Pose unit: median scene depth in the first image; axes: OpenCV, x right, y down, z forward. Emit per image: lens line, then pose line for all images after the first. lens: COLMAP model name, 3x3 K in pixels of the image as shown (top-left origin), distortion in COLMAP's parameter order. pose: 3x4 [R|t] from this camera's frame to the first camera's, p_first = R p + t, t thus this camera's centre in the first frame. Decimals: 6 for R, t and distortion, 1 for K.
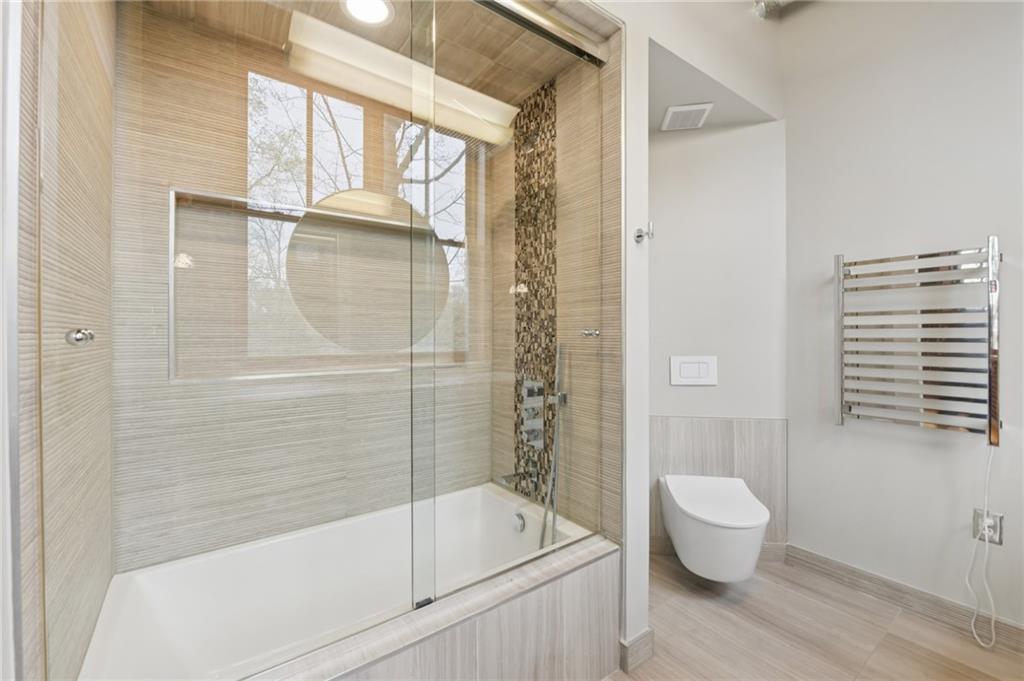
lens RADIAL K [[427.7, 0, 509.9], [0, 427.7, 336.5], [0, 0, 1]] dist [-0.005267, -0.000761]
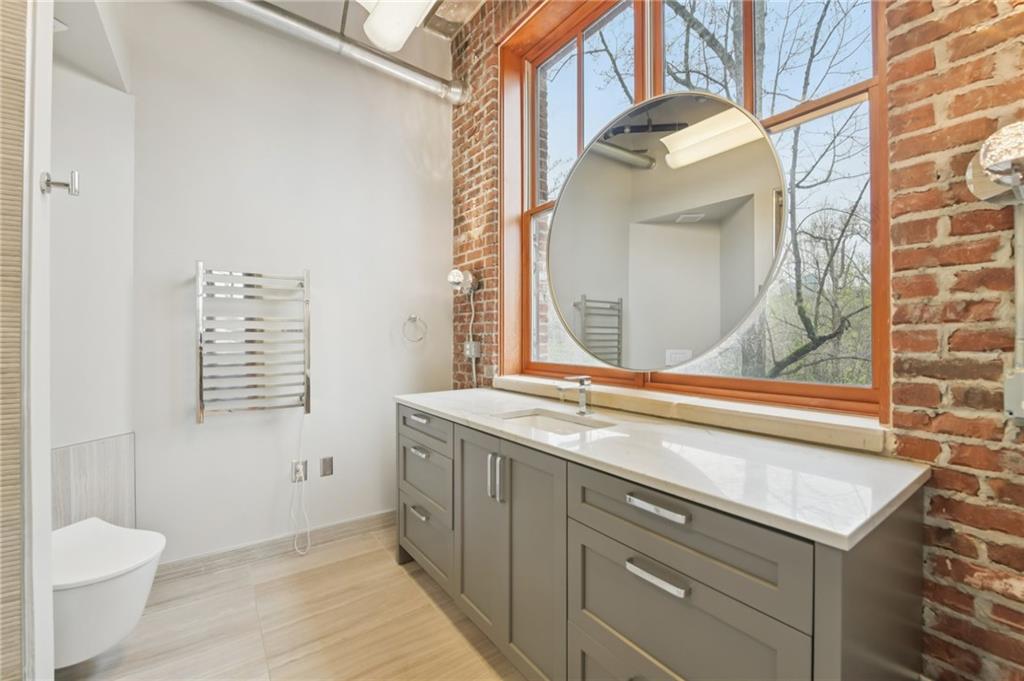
lens RADIAL K [[427.7, 0, 509.2], [0, 427.7, 338.3], [0, 0, 1]] dist [-0.005267, -0.000761]
pose [[0.008255, 0.001022, 0.999965, -0.278323], [0.006660, 0.999977, -0.001077, 0.004213], [-0.999944, 0.006668, 0.008248, 0.240175]]
